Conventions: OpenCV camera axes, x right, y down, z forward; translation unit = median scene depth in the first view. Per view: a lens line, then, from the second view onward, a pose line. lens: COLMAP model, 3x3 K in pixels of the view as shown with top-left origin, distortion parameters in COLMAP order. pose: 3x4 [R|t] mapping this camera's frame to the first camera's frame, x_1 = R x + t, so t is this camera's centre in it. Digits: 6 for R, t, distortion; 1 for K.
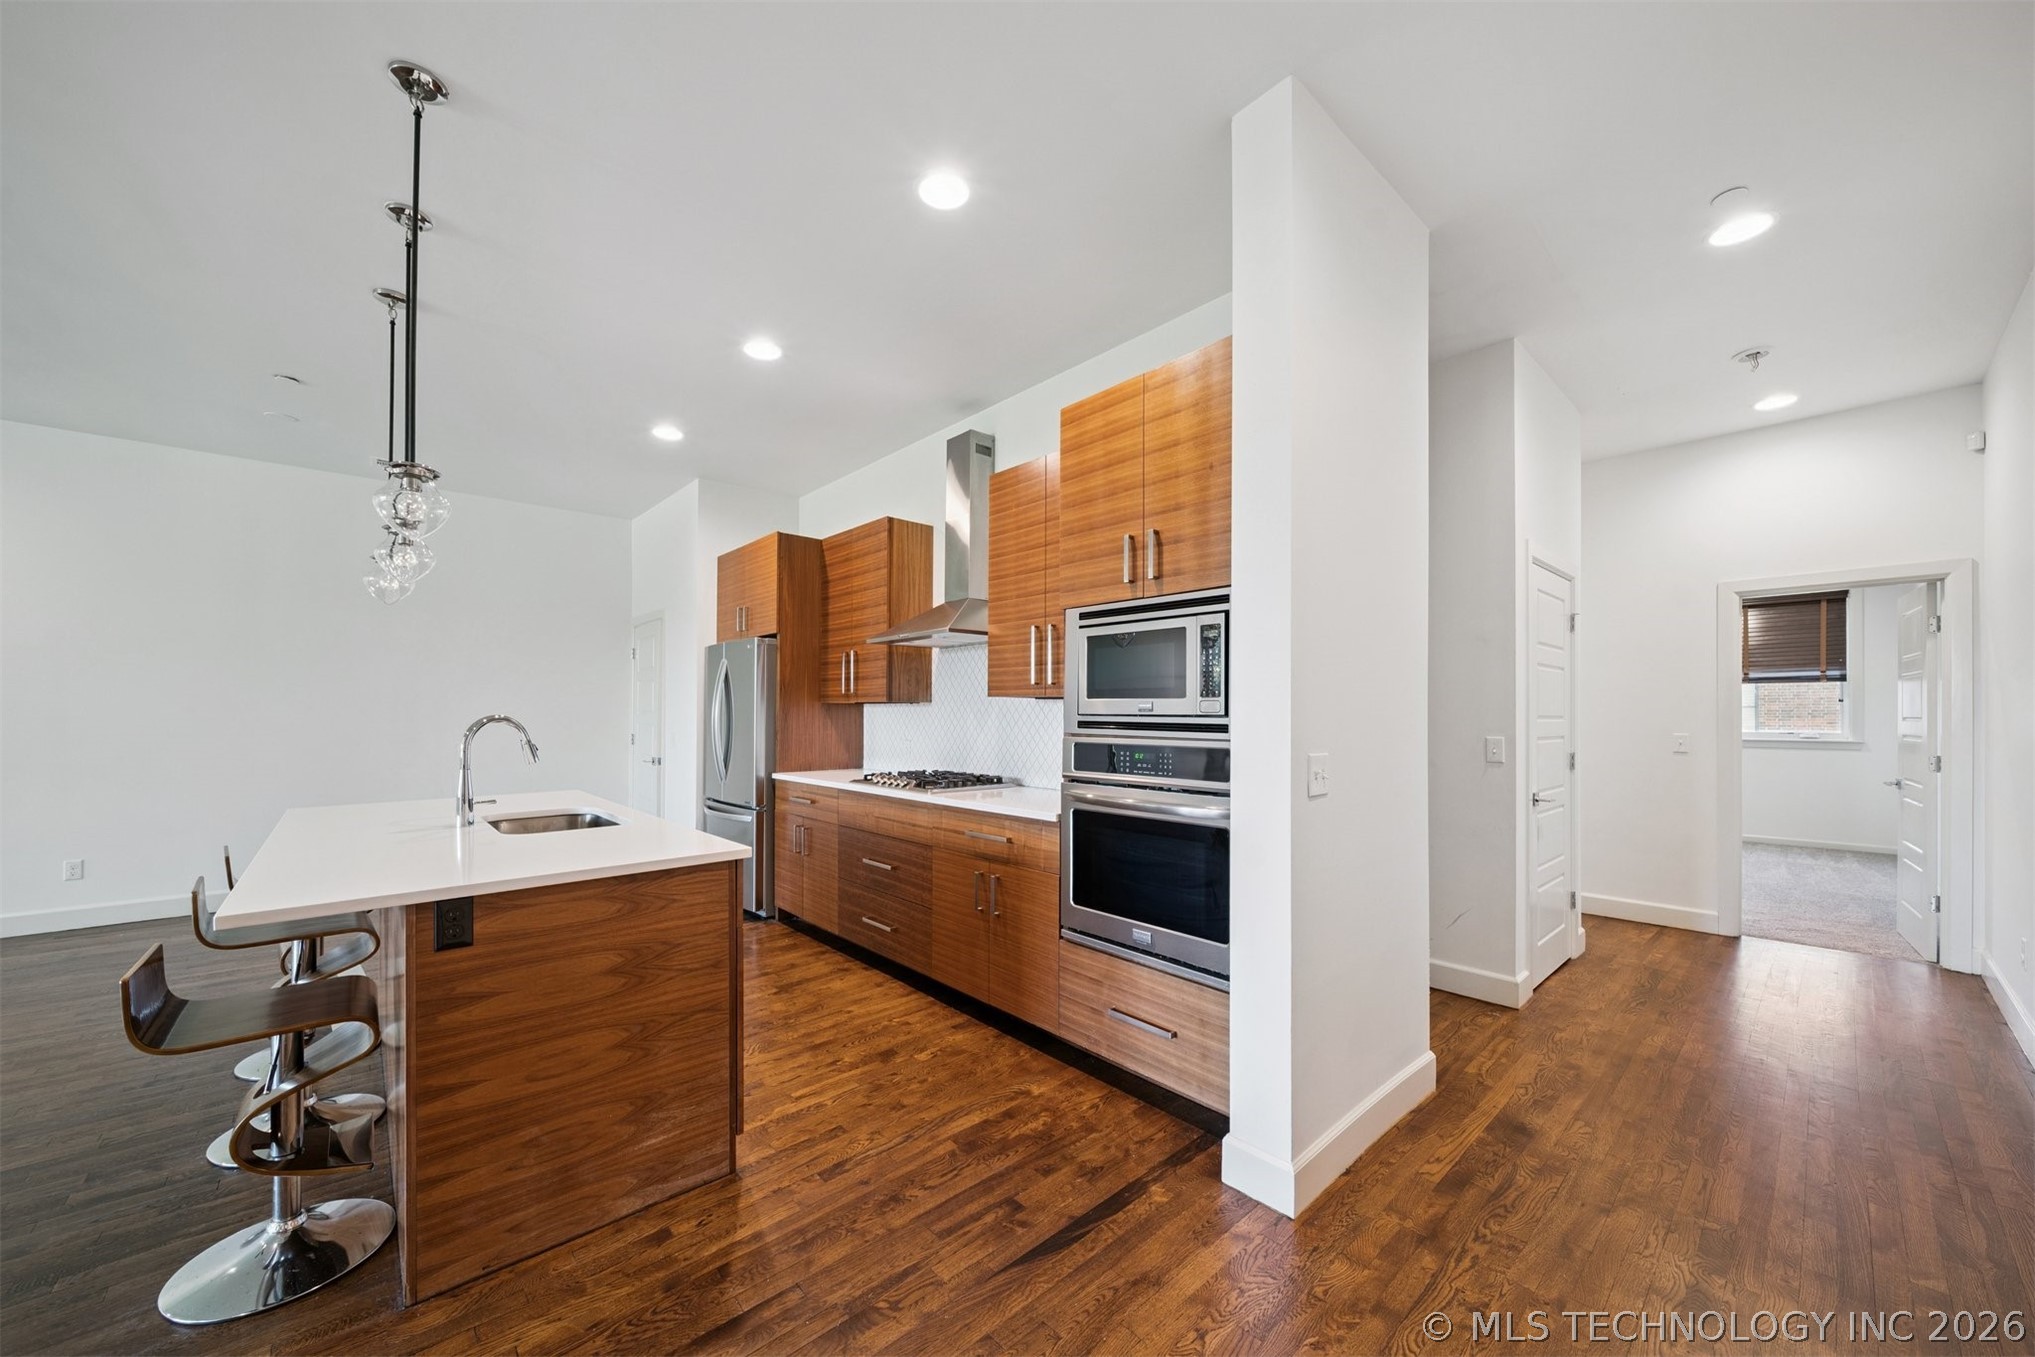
lens RADIAL K [[748.1, 0, 1014.9], [0, 748.1, 707.3], [0, 0, 1]] dist [0.000414, -0.000038]
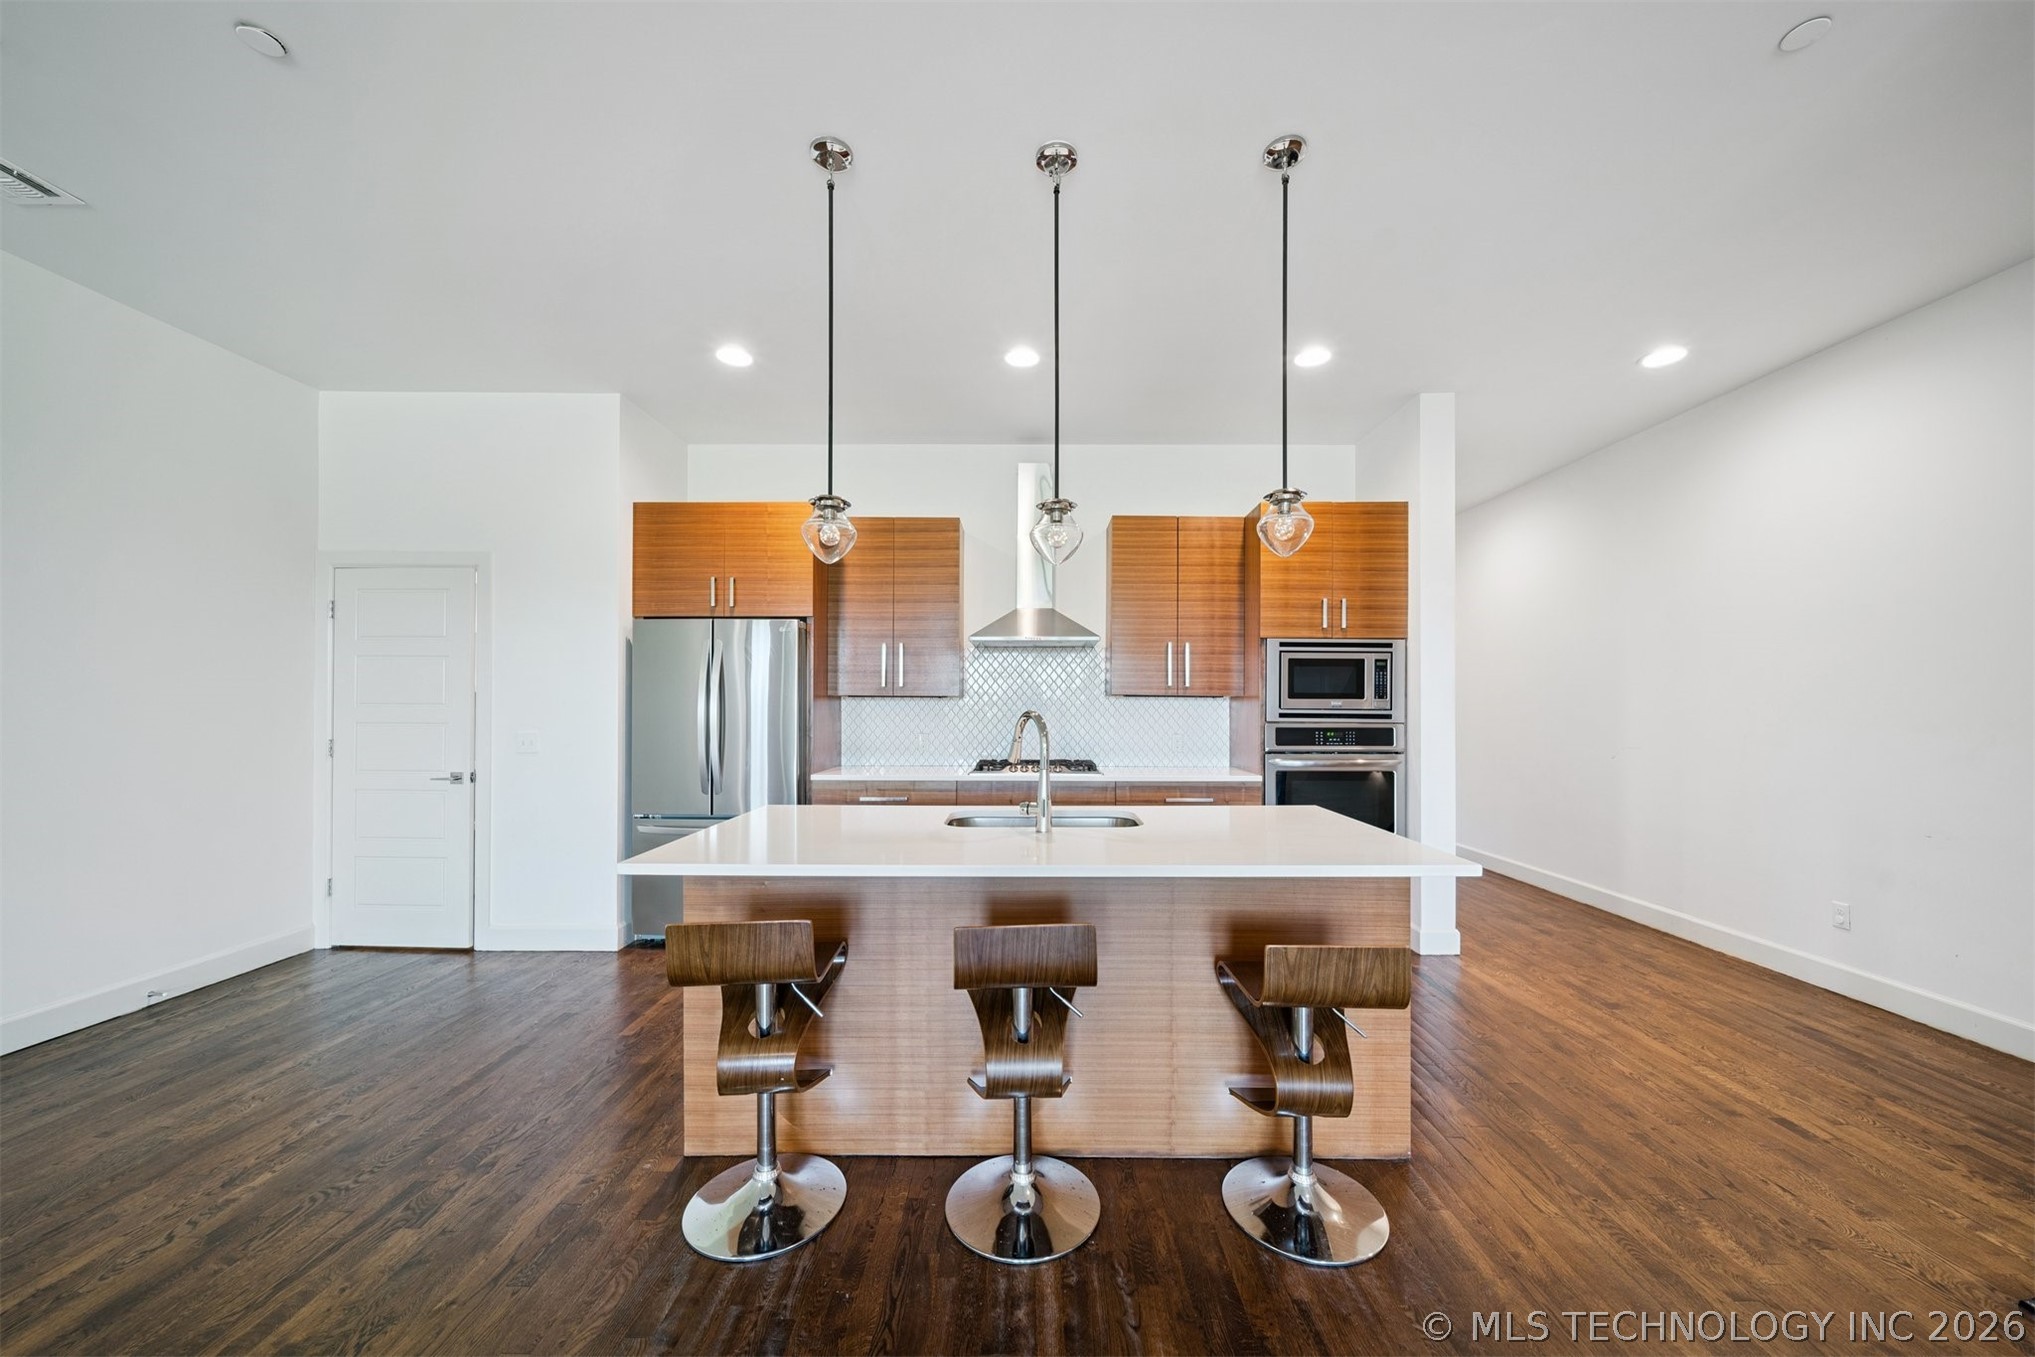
lens RADIAL K [[711.1, 0, 1021.2], [0, 711.1, 710.6], [0, 0, 1]] dist [-0.000563, -0.000026]
pose [[0.670188, 0.003134, 0.742184, -1.552872], [-0.006522, 0.999977, 0.001667, 0.016355], [-0.742162, -0.005957, 0.670194, 0.486896]]
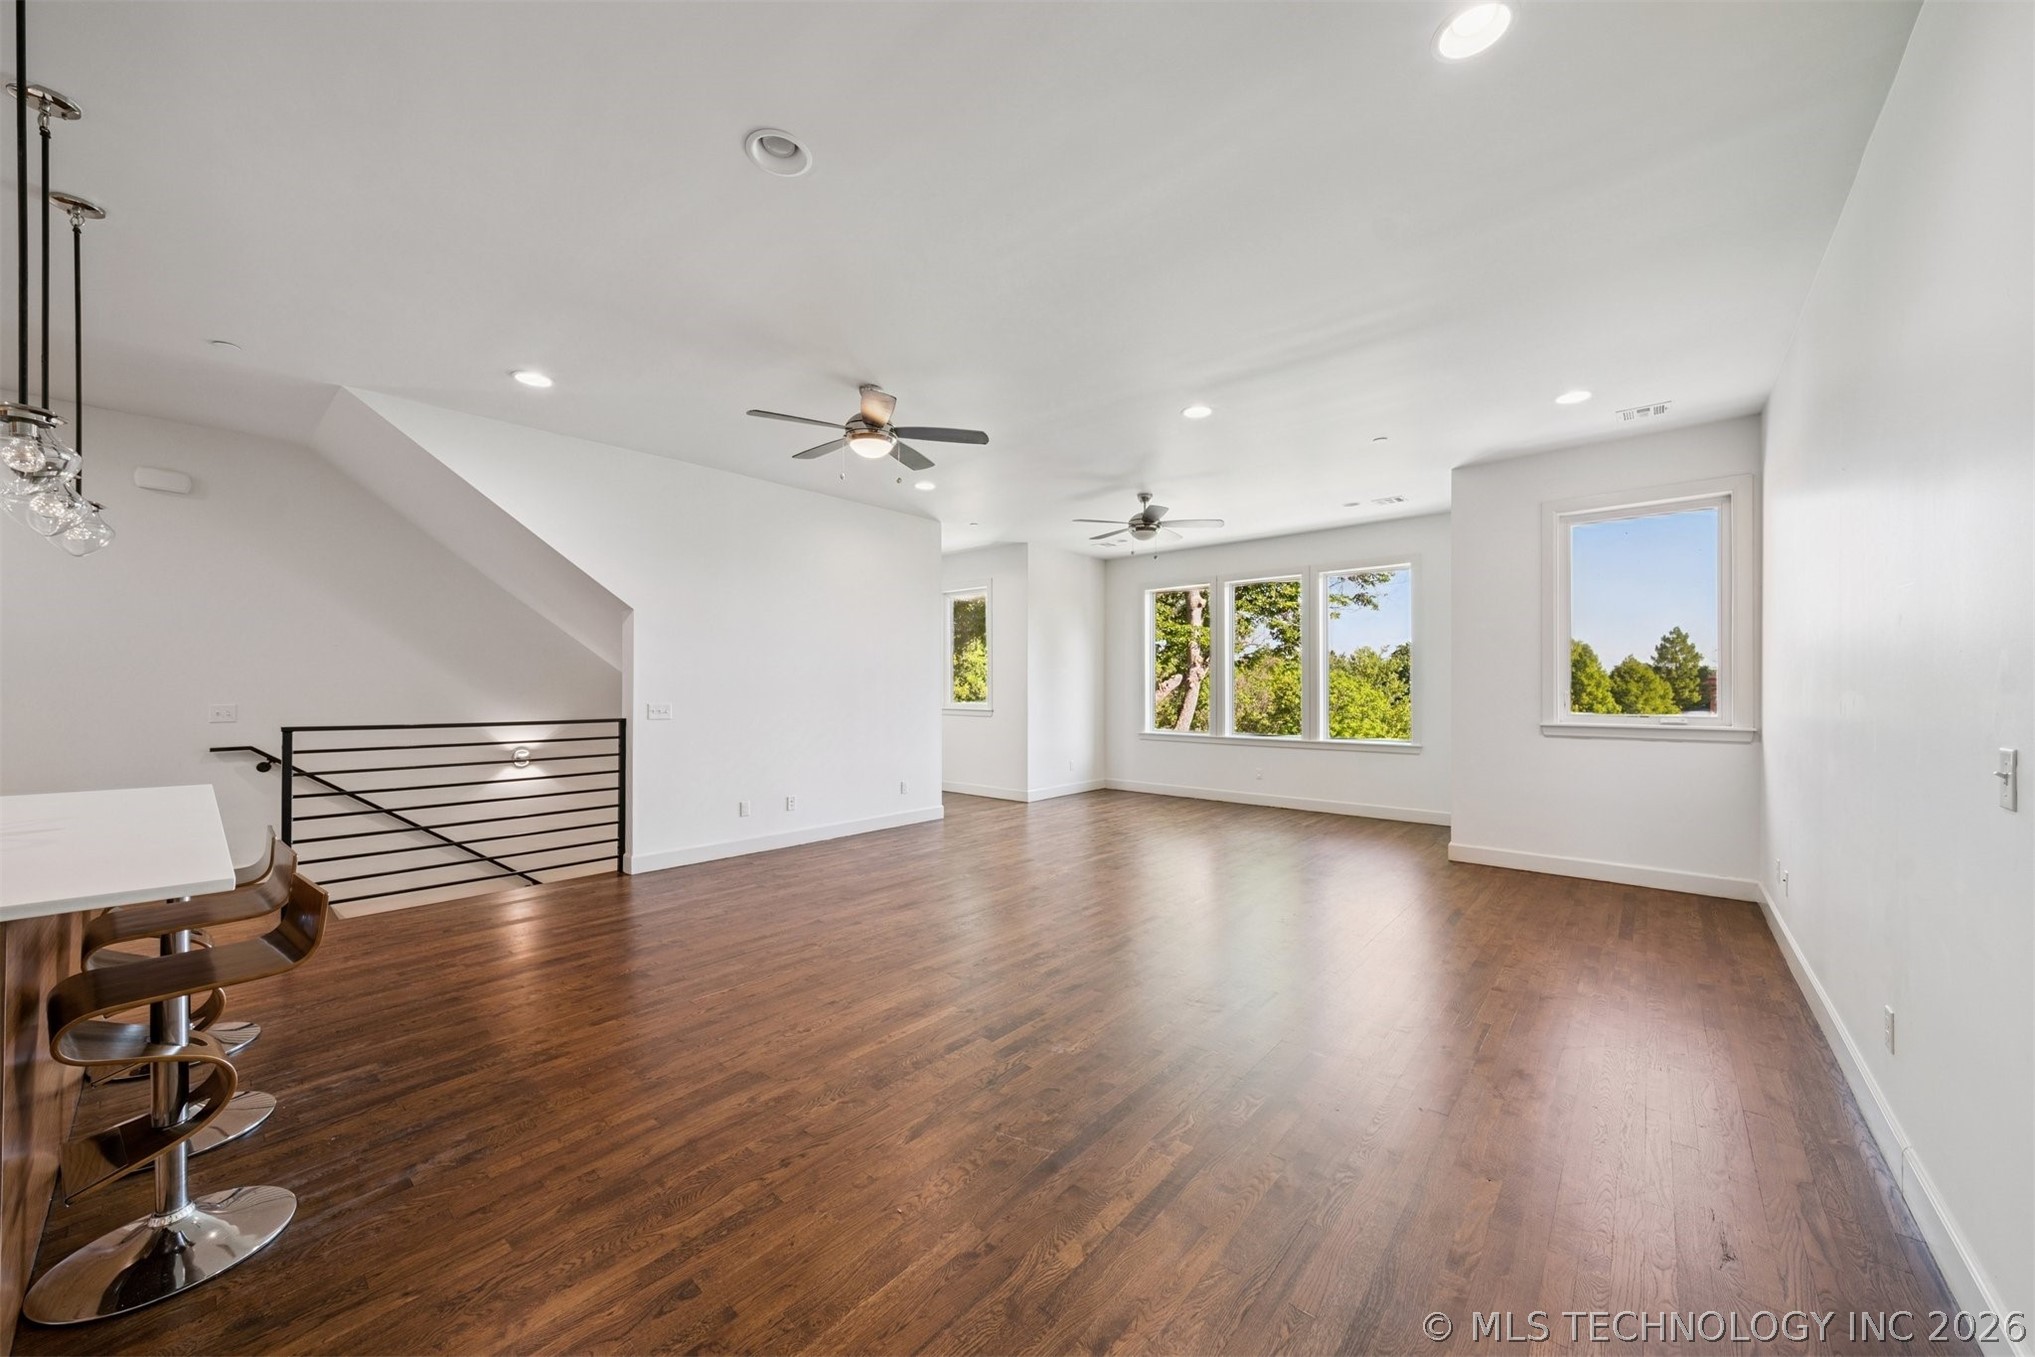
lens RADIAL K [[720.8, 0, 1018.8], [0, 720.8, 686.3], [0, 0, 1]] dist [0.002067, 0.000283]
pose [[-0.991972, -0.001856, -0.126446, -1.892299], [-0.000936, 0.999973, -0.007335, 0.013936], [0.126456, -0.007158, -0.991946, 2.047451]]
